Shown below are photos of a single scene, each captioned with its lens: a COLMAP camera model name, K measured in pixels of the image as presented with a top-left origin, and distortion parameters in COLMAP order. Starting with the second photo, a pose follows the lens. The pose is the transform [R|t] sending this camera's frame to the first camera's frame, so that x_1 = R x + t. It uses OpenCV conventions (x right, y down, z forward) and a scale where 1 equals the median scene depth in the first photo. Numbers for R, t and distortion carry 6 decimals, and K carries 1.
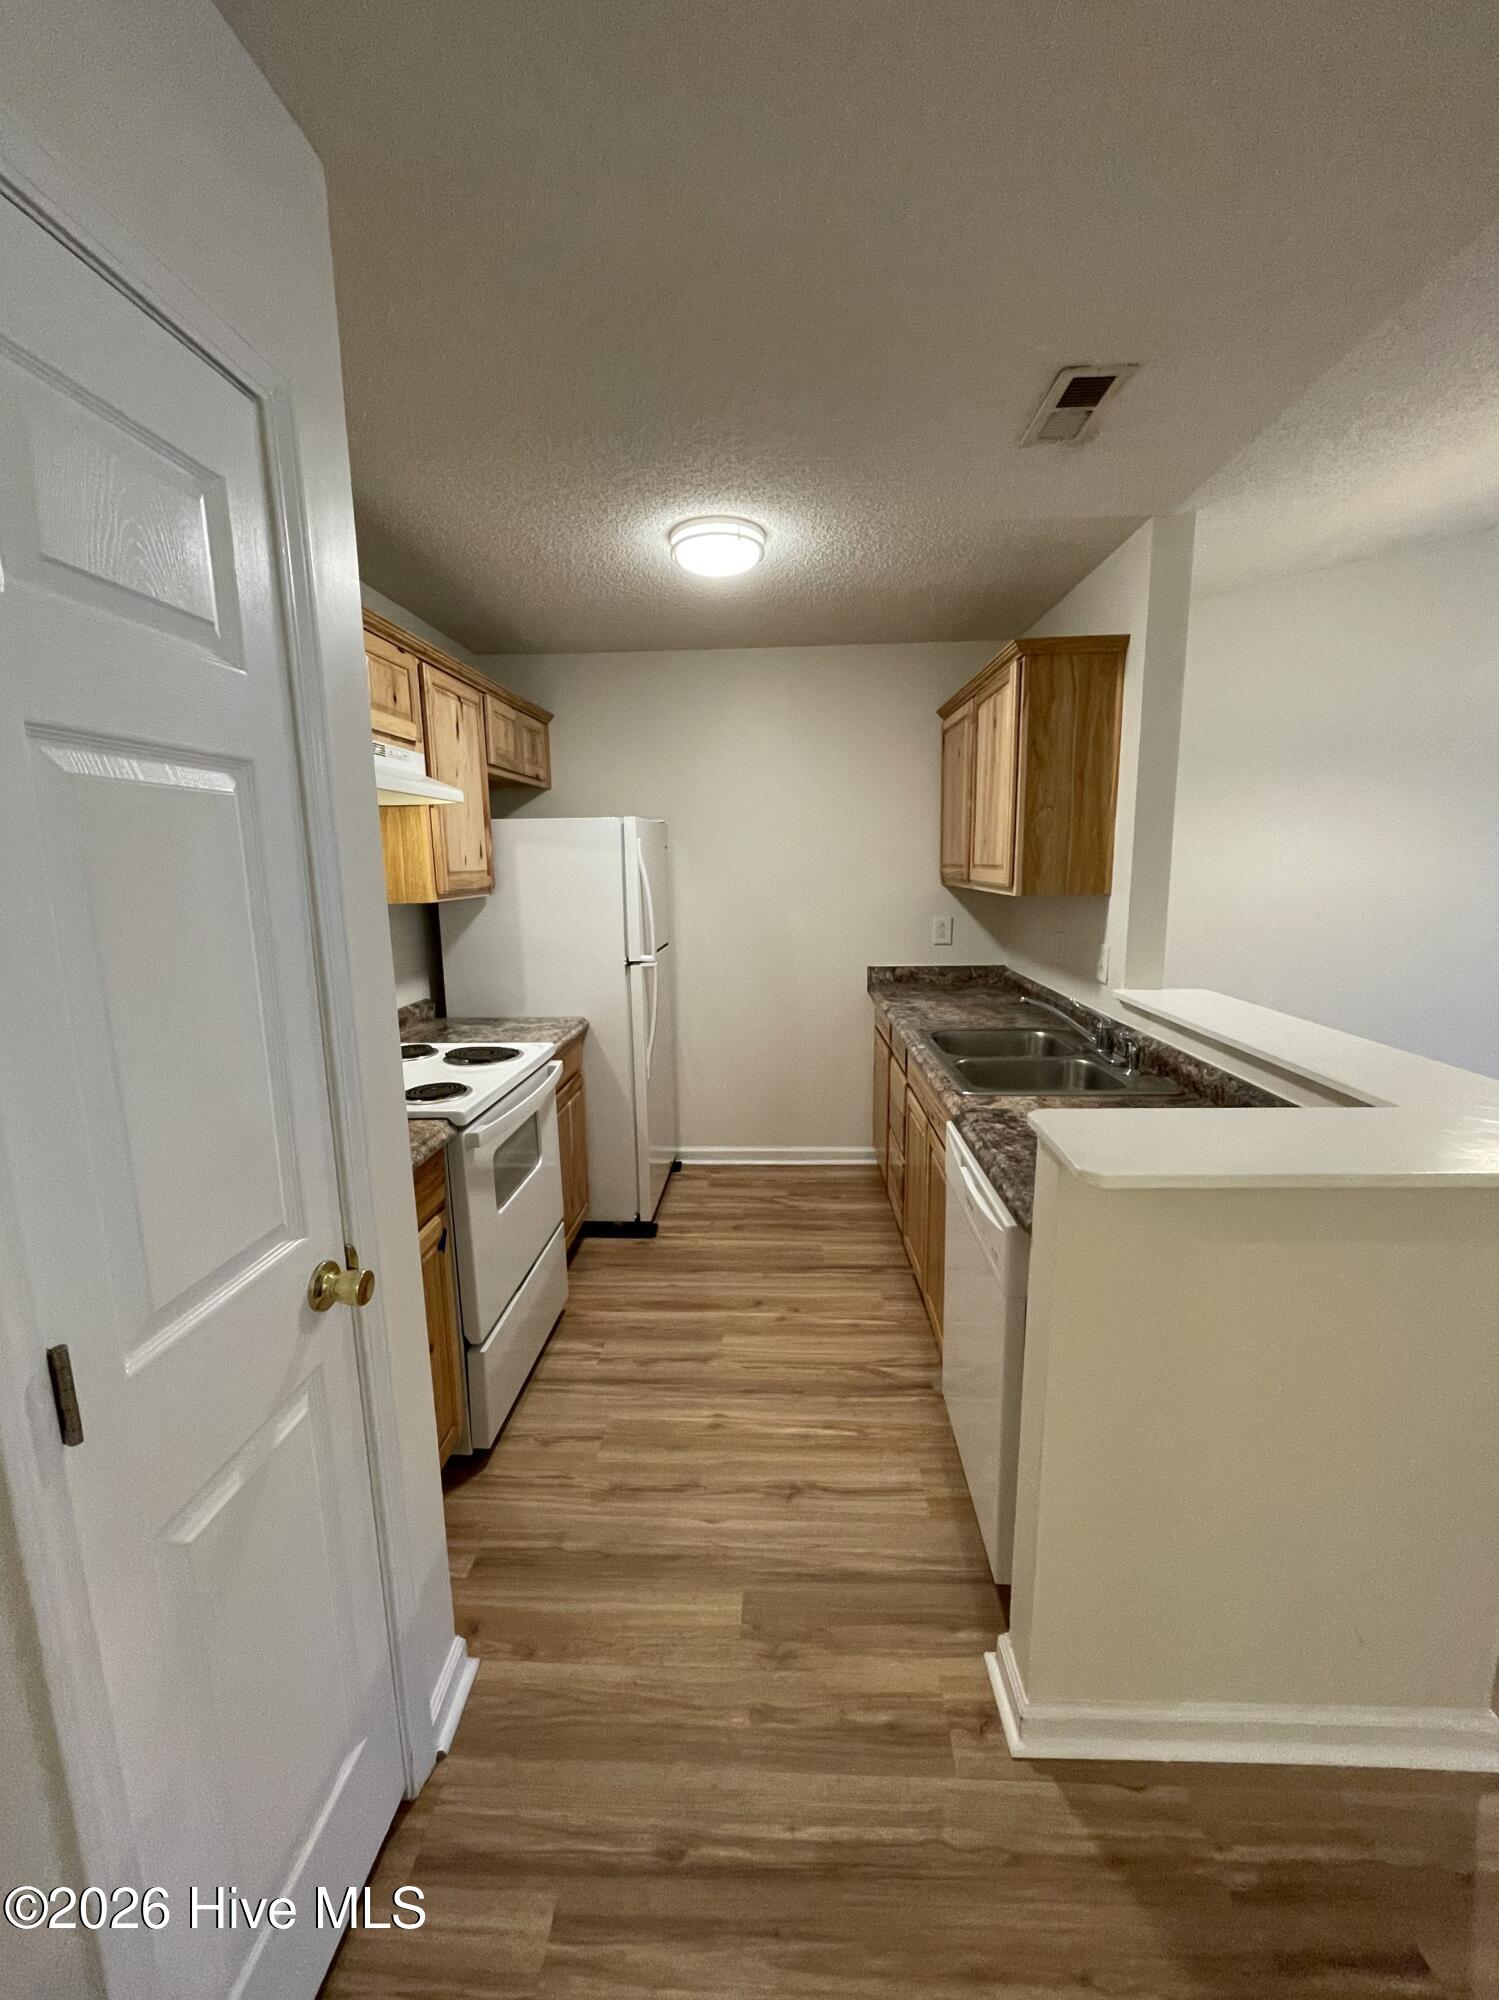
lens RADIAL K [[823.0, 0, 746.7], [0, 823.0, 997.6], [0, 0, 1]] dist [-0.002077, -0.000151]
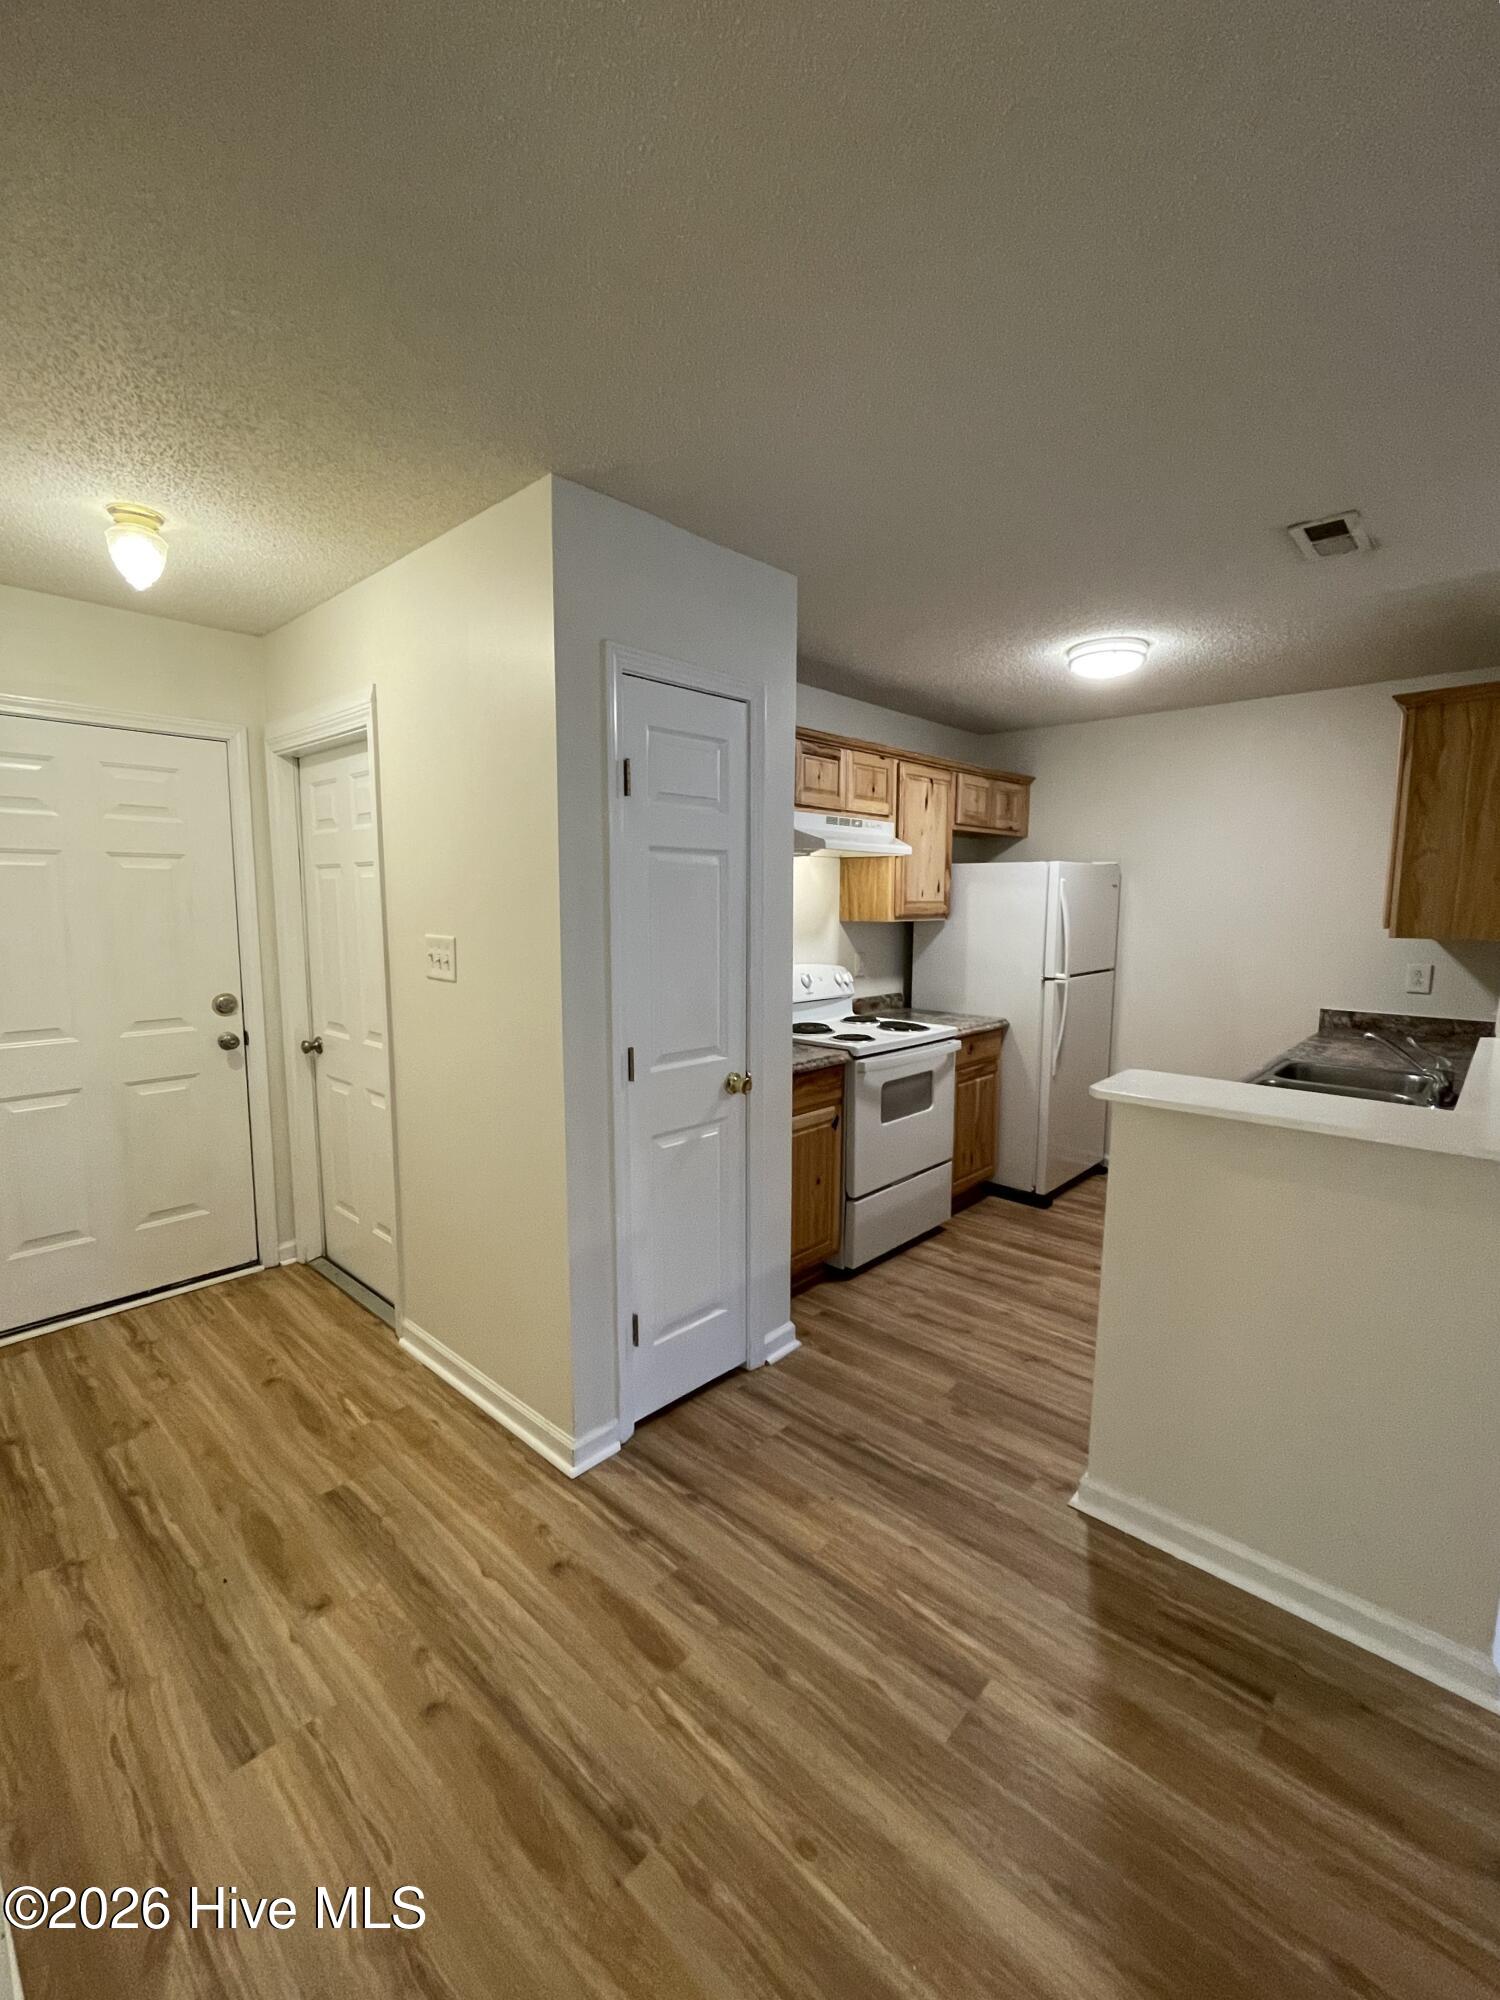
lens RADIAL K [[854.1, 0, 751.1], [0, 854.1, 993.9], [0, 0, 1]] dist [-0.003344, -0.001096]
pose [[0.765806, 0.092412, -0.636398, 0.413182], [-0.123794, 0.992296, -0.004874, 0.051293], [0.631044, 0.082515, 0.771346, -0.325505]]
